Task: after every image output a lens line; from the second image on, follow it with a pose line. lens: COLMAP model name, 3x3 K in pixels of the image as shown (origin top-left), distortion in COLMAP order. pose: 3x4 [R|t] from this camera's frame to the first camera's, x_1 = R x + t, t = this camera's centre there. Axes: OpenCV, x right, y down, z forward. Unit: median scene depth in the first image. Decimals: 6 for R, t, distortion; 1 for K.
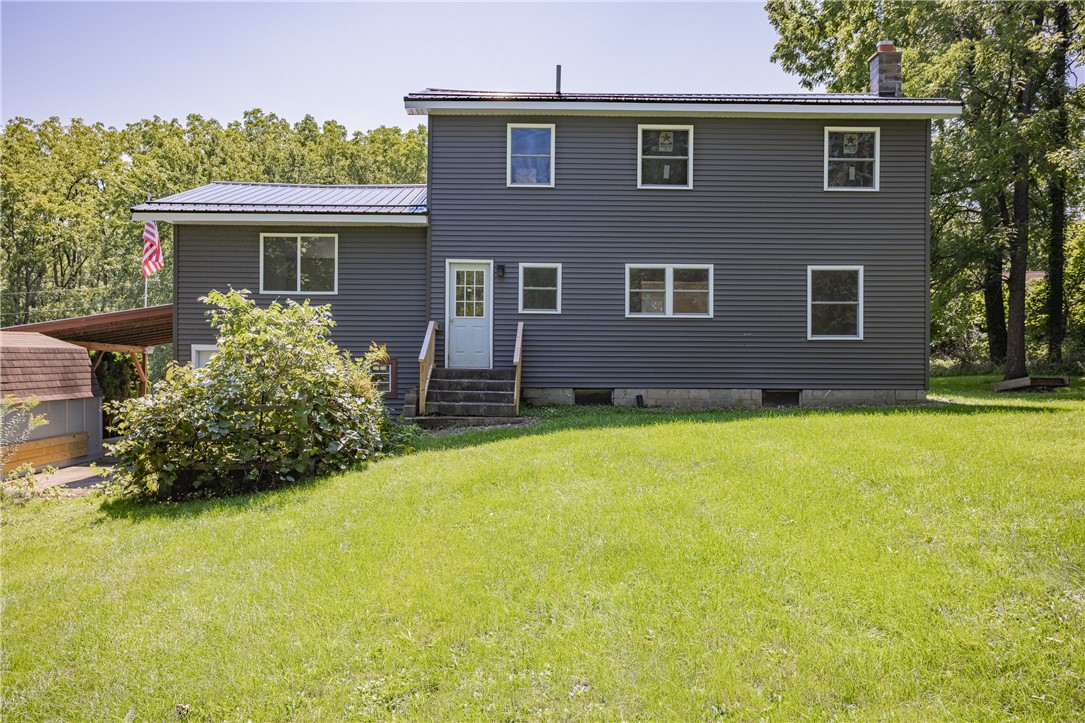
lens RADIAL K [[901.2, 0, 542.5], [0, 901.2, 361.5], [0, 0, 1]] dist [-0.001238, 0.001647]
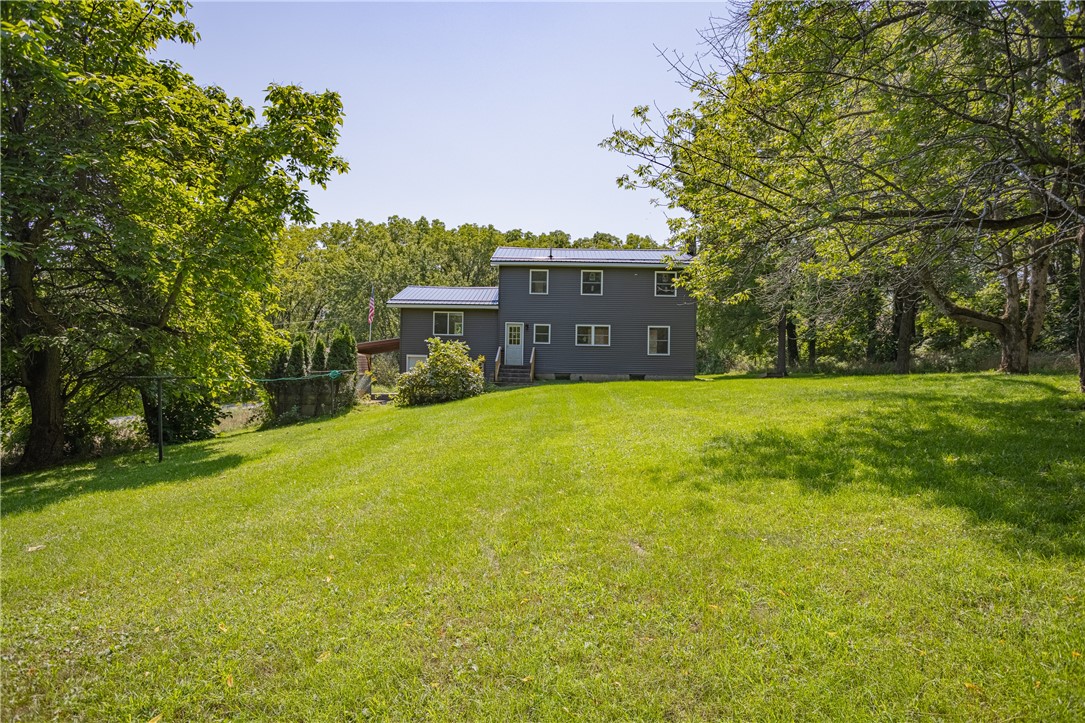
lens RADIAL K [[595.4, 0, 542.5], [0, 595.4, 361.5], [0, 0, 1]] dist [0.000115, 0.000136]
pose [[0.999182, 0.012128, -0.038585, 0.065491], [-0.012342, 0.999910, -0.005314, 0.005969], [0.038517, 0.005785, 0.999241, -0.694690]]
